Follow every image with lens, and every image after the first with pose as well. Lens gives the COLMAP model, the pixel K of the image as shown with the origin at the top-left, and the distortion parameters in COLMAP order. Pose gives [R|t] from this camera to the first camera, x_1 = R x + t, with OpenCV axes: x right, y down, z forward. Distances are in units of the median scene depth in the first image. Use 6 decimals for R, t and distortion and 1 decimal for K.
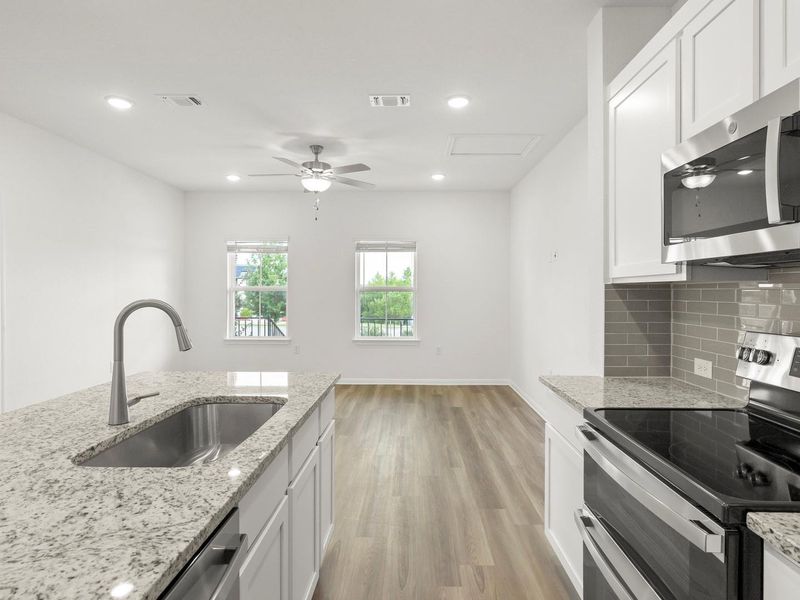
lens RADIAL K [[453.7, 0, 402.3], [0, 453.7, 296.9], [0, 0, 1]] dist [-0.003279, -0.001068]
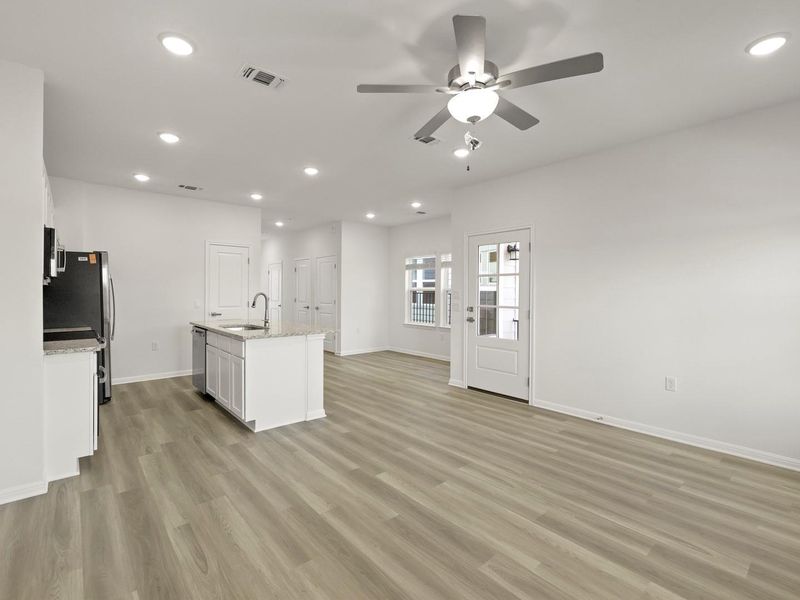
lens RADIAL K [[377.8, 0, 400.4], [0, 377.8, 294.0], [0, 0, 1]] dist [-0.000372, 0.000448]
pose [[-0.741143, 0.000001, -0.671348, 0.224690], [-0.012729, 0.999820, 0.014054, -0.014236], [0.671227, 0.018961, -0.741009, 1.423056]]
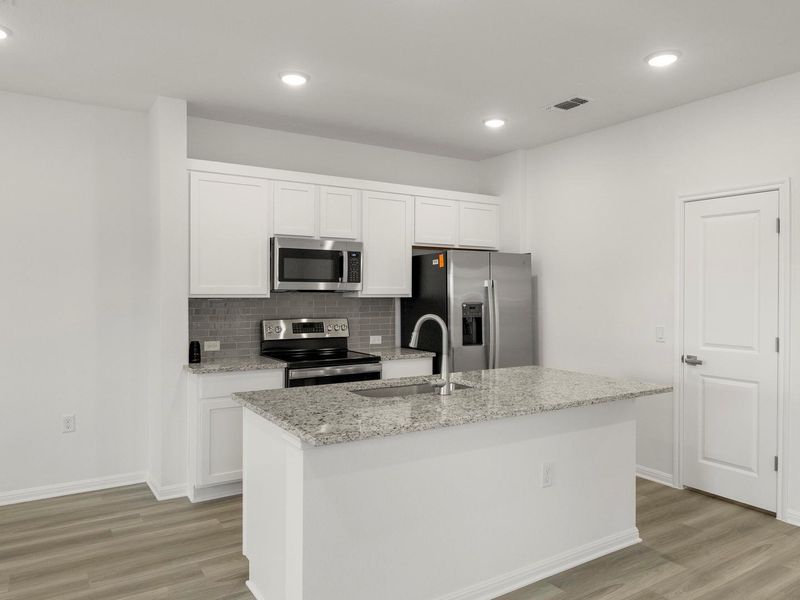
lens RADIAL K [[566.5, 0, 403.6], [0, 566.5, 294.4], [0, 0, 1]] dist [-0.003424, 0.002625]
pose [[-0.554671, -0.005985, 0.832048, -0.765979], [0.005340, 0.999928, 0.010752, -0.030307], [-0.832053, 0.010407, -0.554599, 0.778218]]
